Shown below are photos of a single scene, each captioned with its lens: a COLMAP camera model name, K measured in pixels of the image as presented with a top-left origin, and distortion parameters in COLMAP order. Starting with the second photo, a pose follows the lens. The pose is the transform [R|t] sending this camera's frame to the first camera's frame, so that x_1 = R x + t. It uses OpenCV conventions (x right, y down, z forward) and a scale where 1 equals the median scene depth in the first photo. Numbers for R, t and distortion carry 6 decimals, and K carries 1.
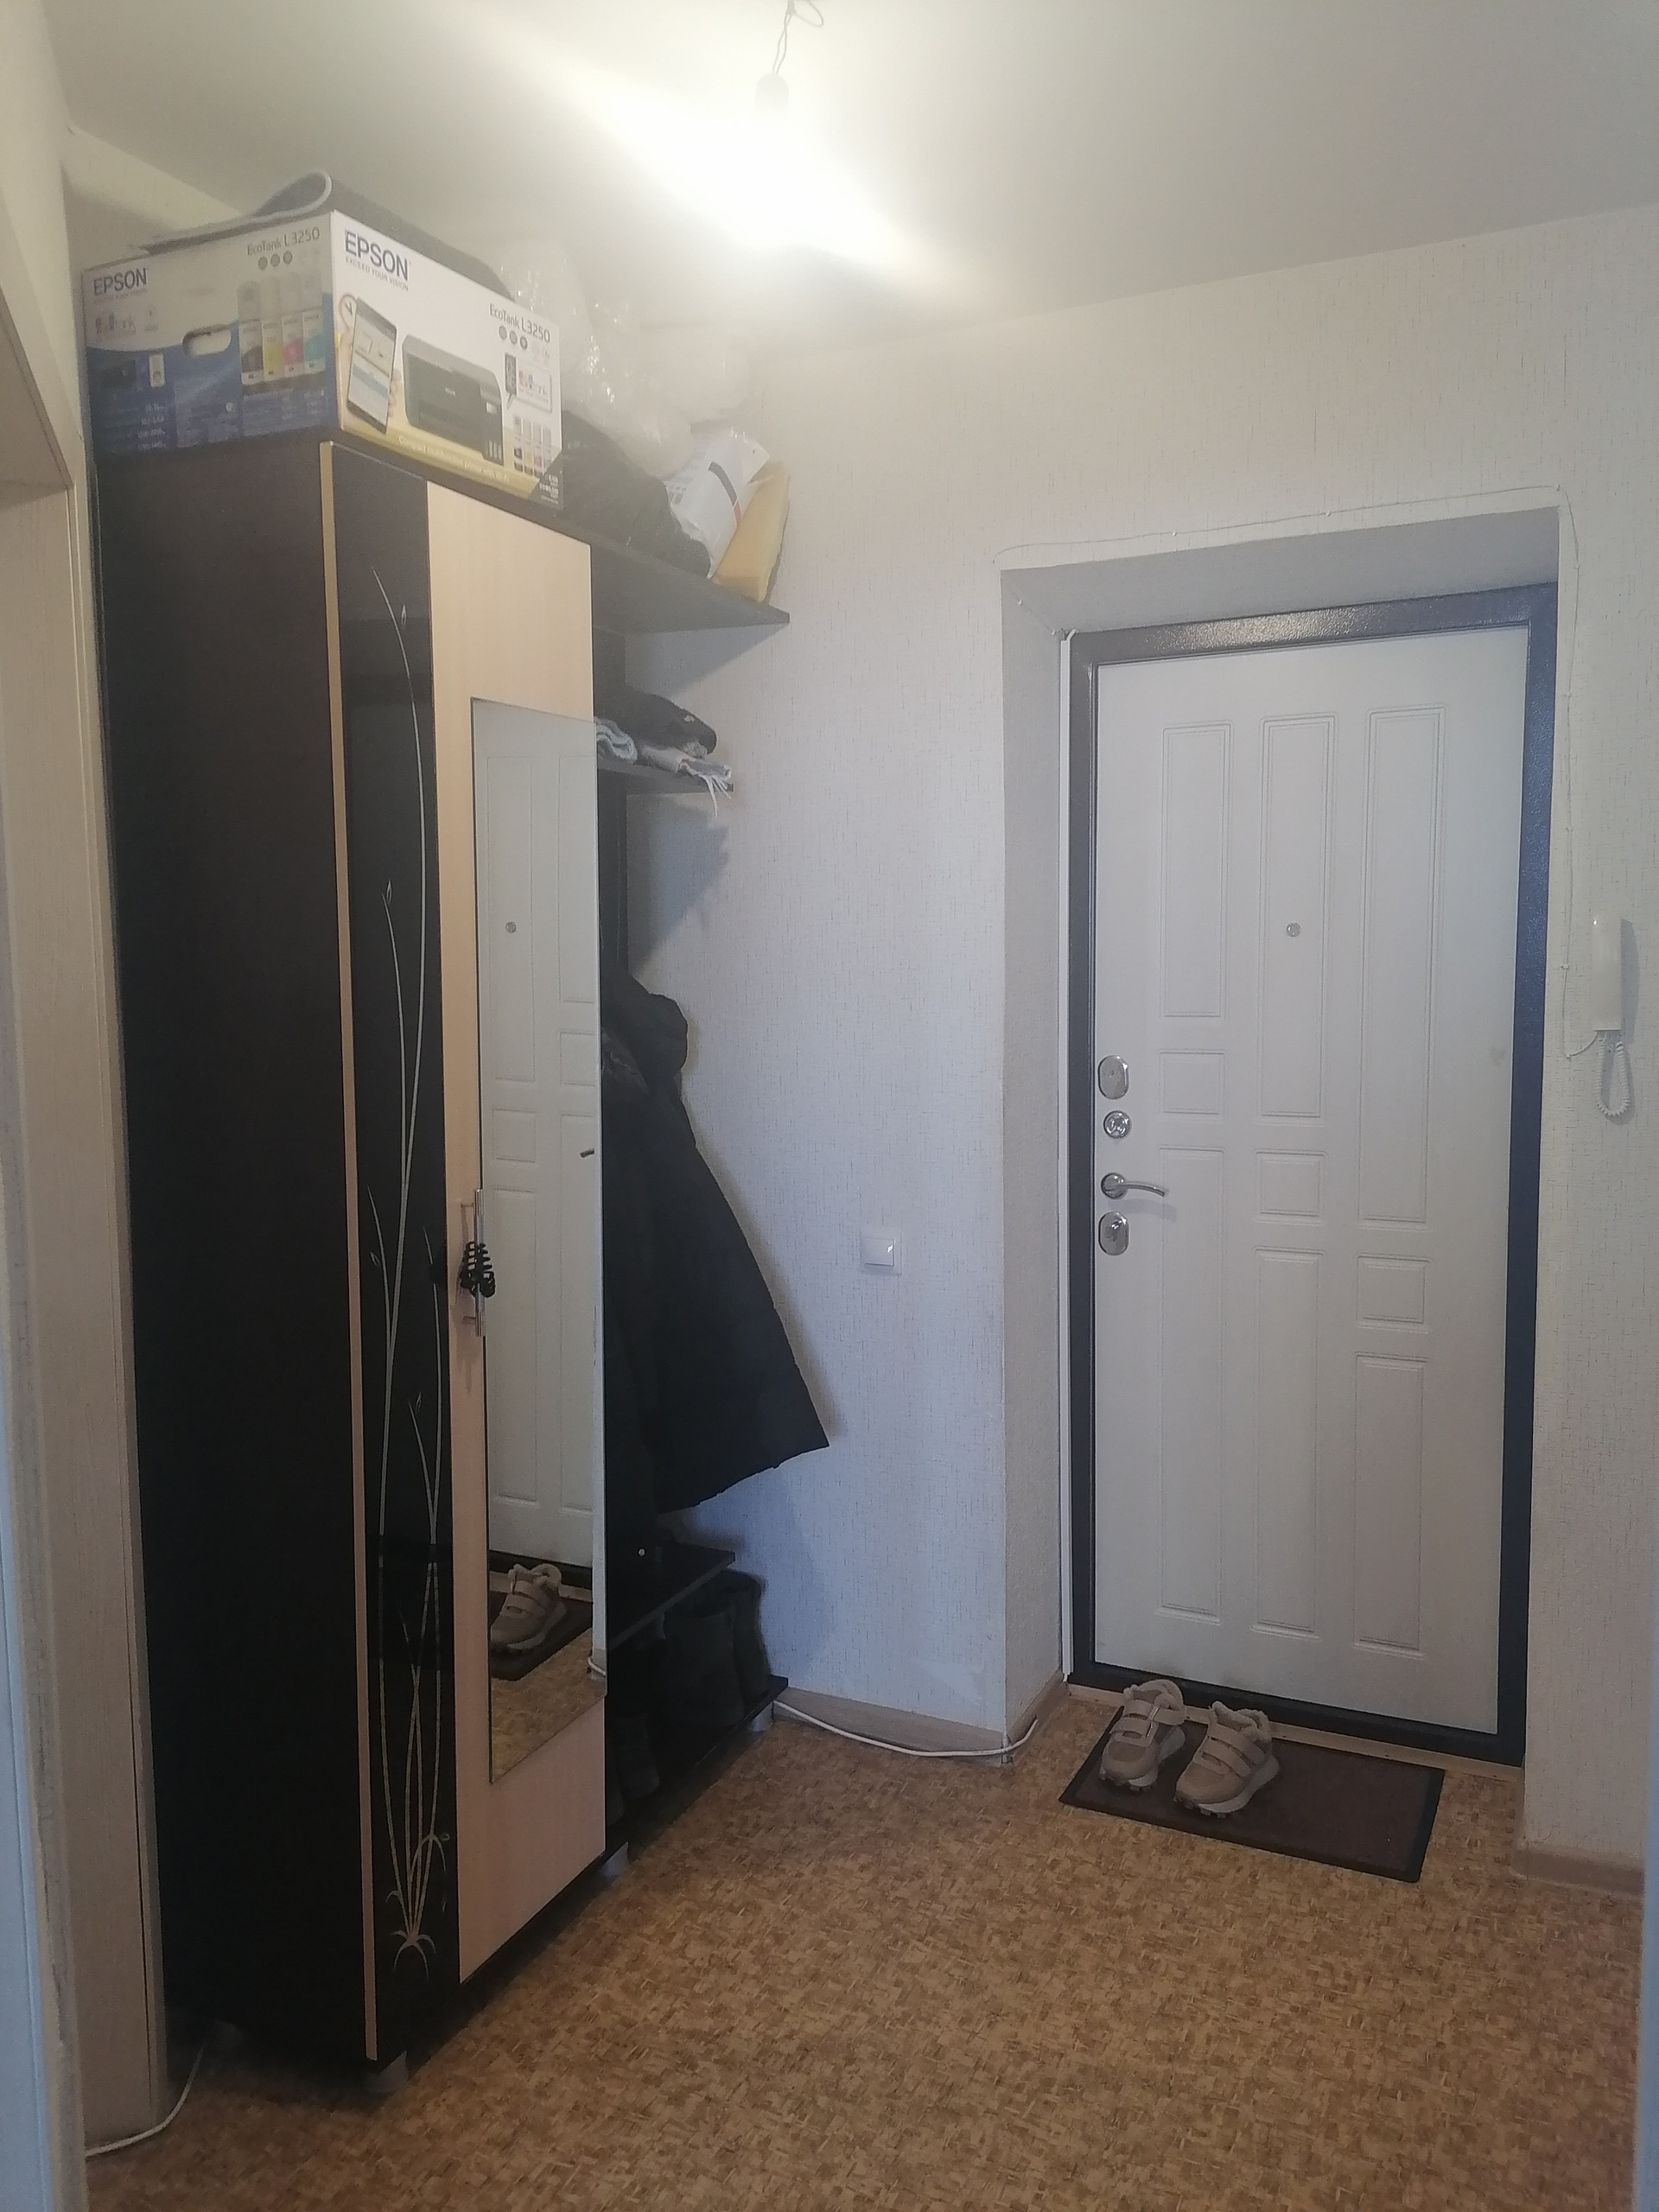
lens RADIAL K [[1682.5, 0, 852.0], [0, 1682.5, 1104.3], [0, 0, 1]] dist [0.075974, -0.093910]
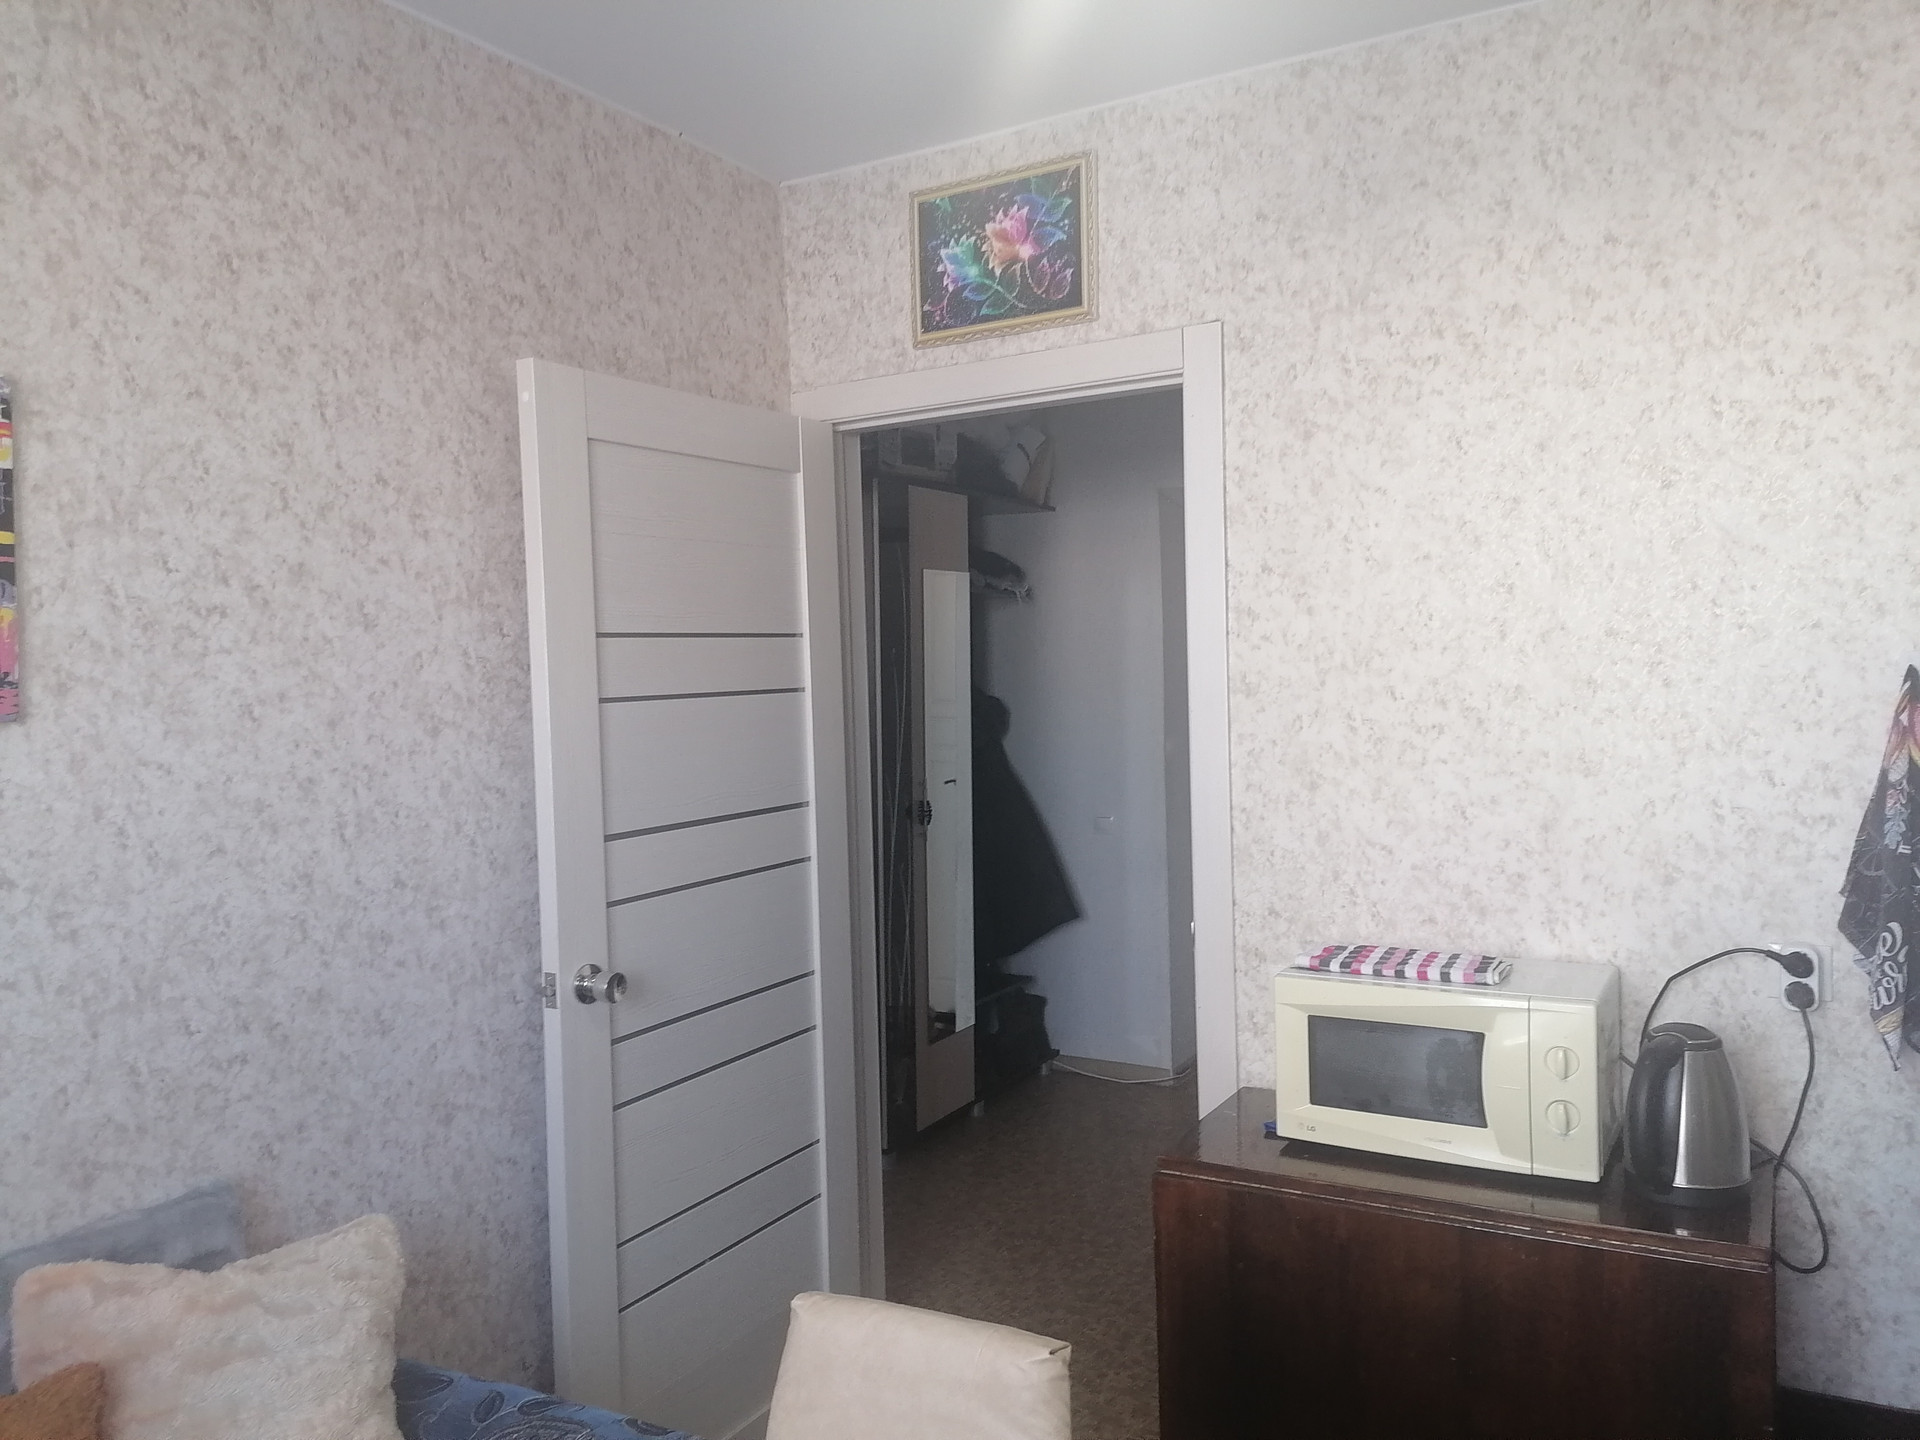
lens RADIAL K [[1462.3, 0, 960.0], [0, 1462.3, 720.0], [0, 0, 1]] dist [0.132624, -0.152679]
pose [[0.995271, -0.010599, -0.096553, 0.019014], [0.004816, 0.998191, -0.059932, 0.078988], [0.097013, 0.059184, 0.993522, -0.866740]]
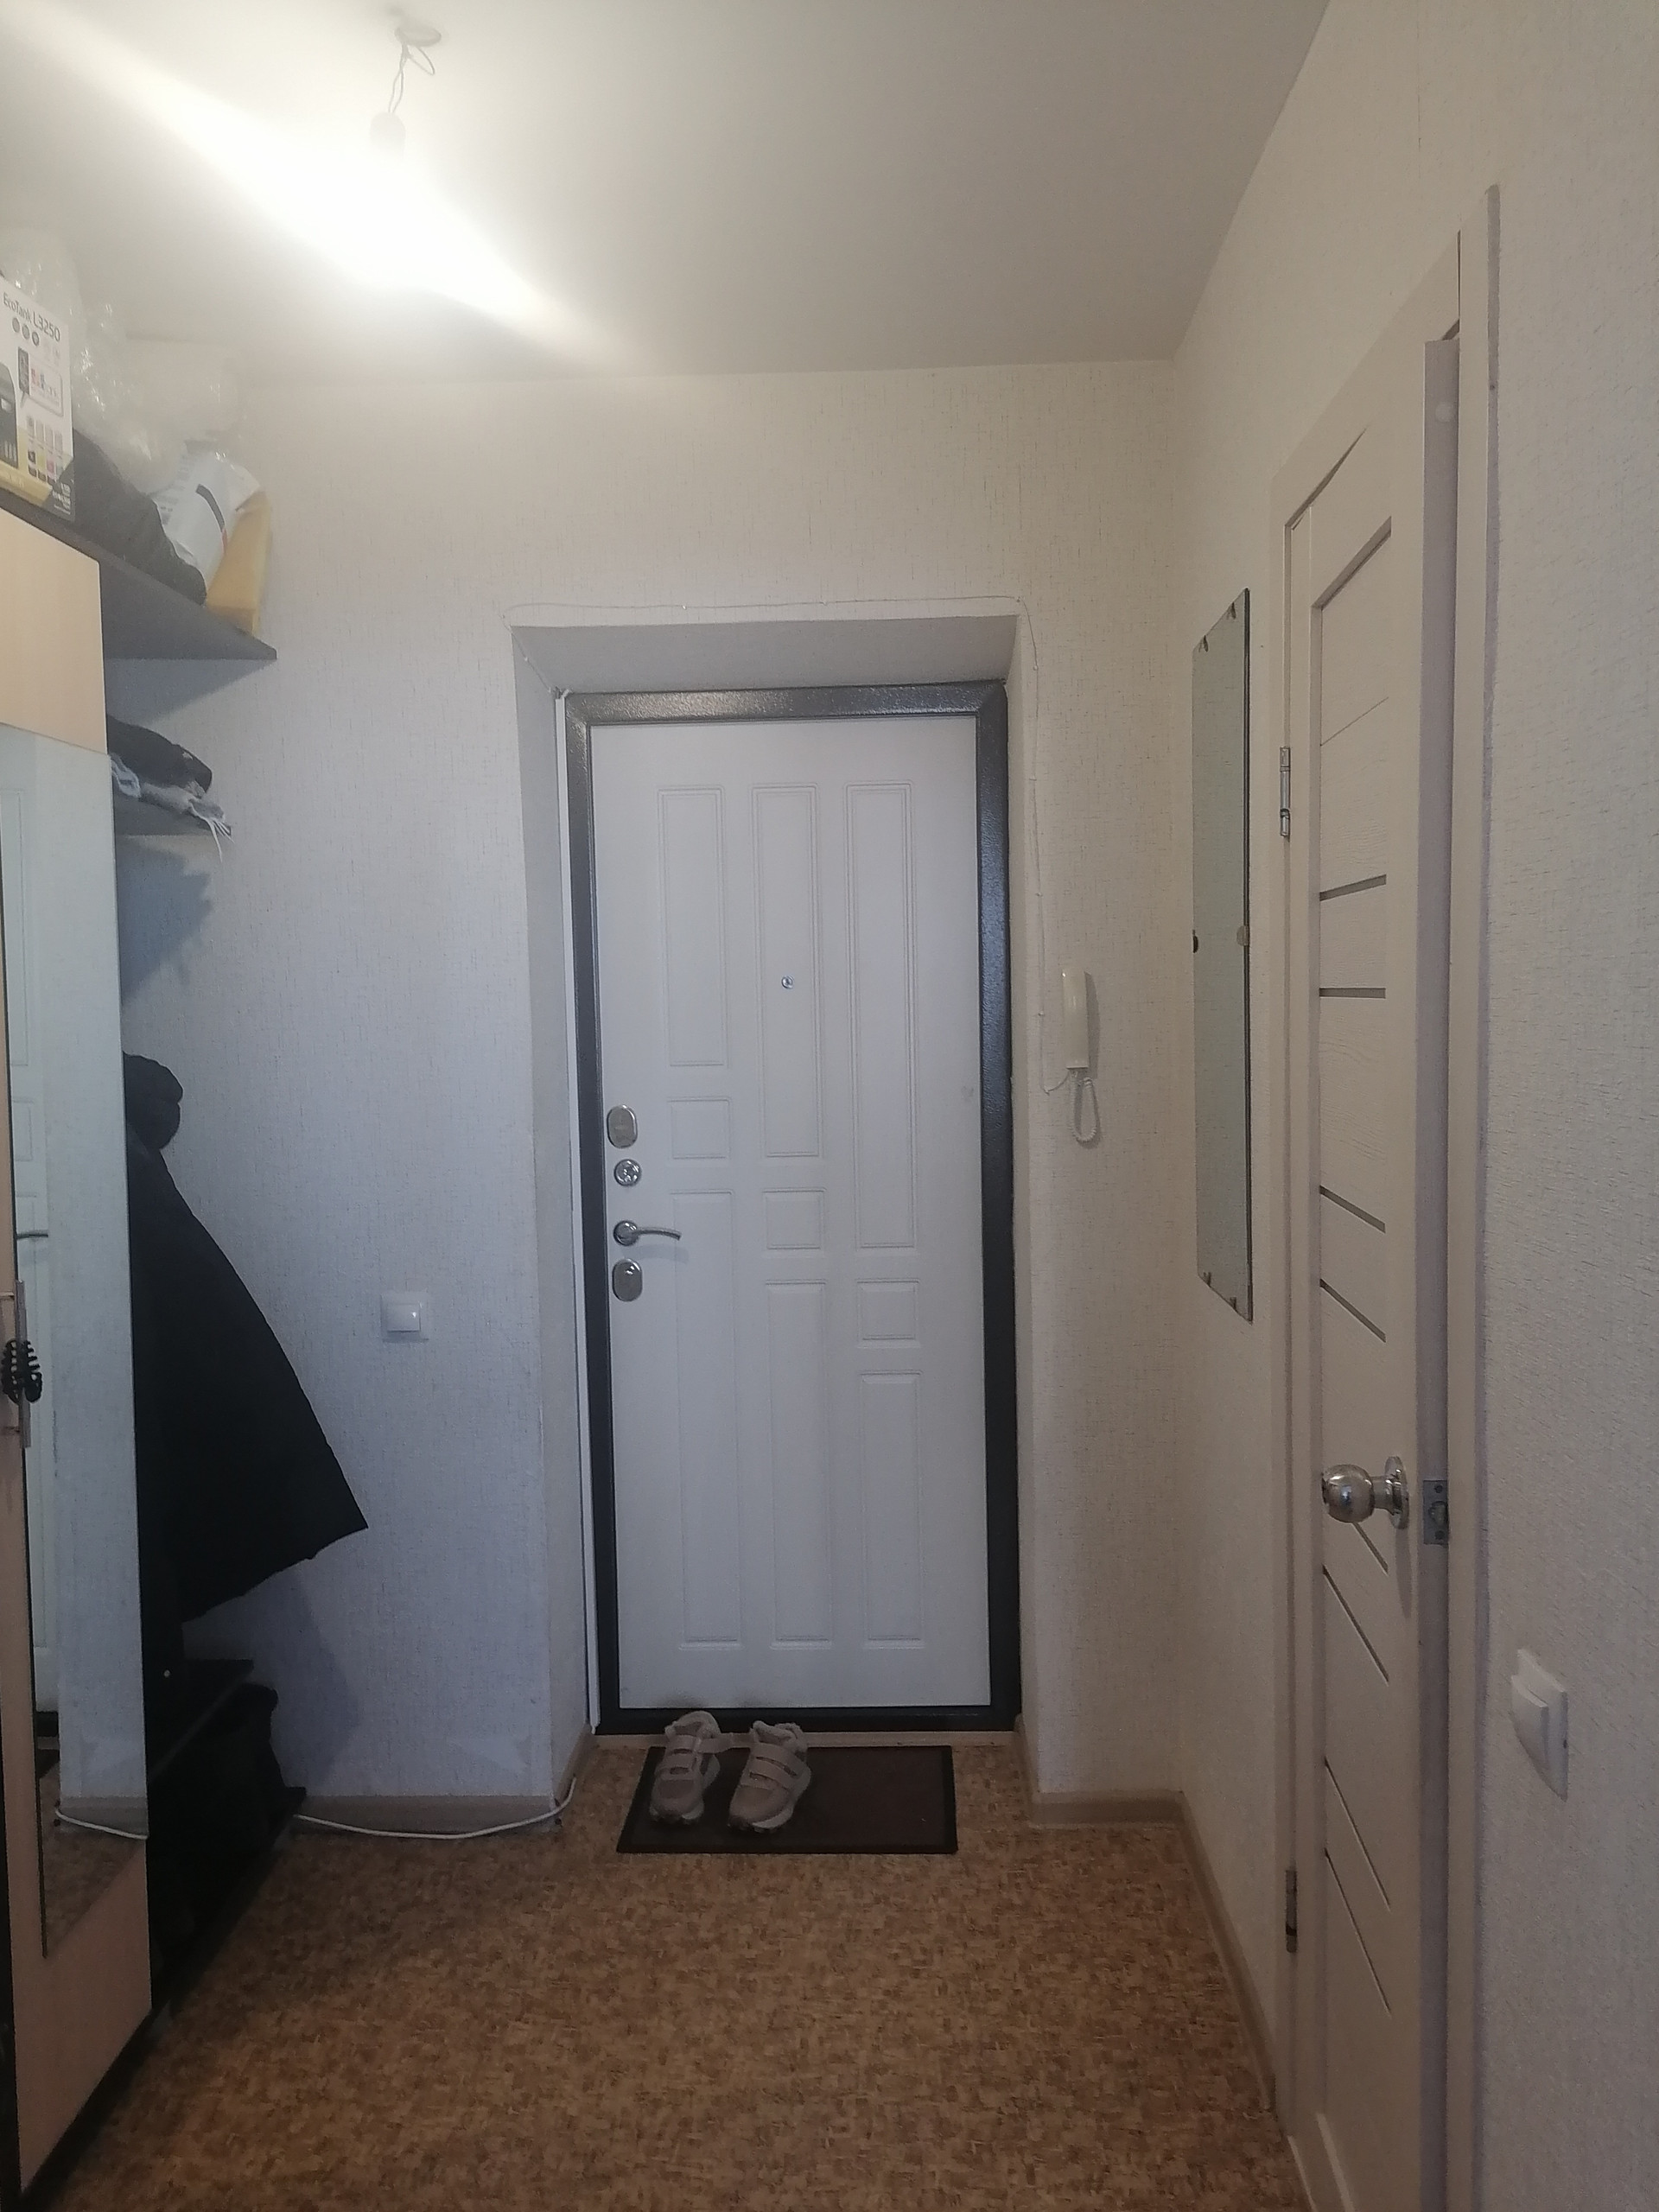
lens RADIAL K [[1682.5, 0, 852.0], [0, 1682.5, 1104.3], [0, 0, 1]] dist [0.075974, -0.093910]
pose [[0.917821, -0.034094, 0.395527, -0.148620], [0.046490, 0.998681, -0.021794, -0.000654], [-0.394262, 0.038391, 0.918196, 0.010927]]
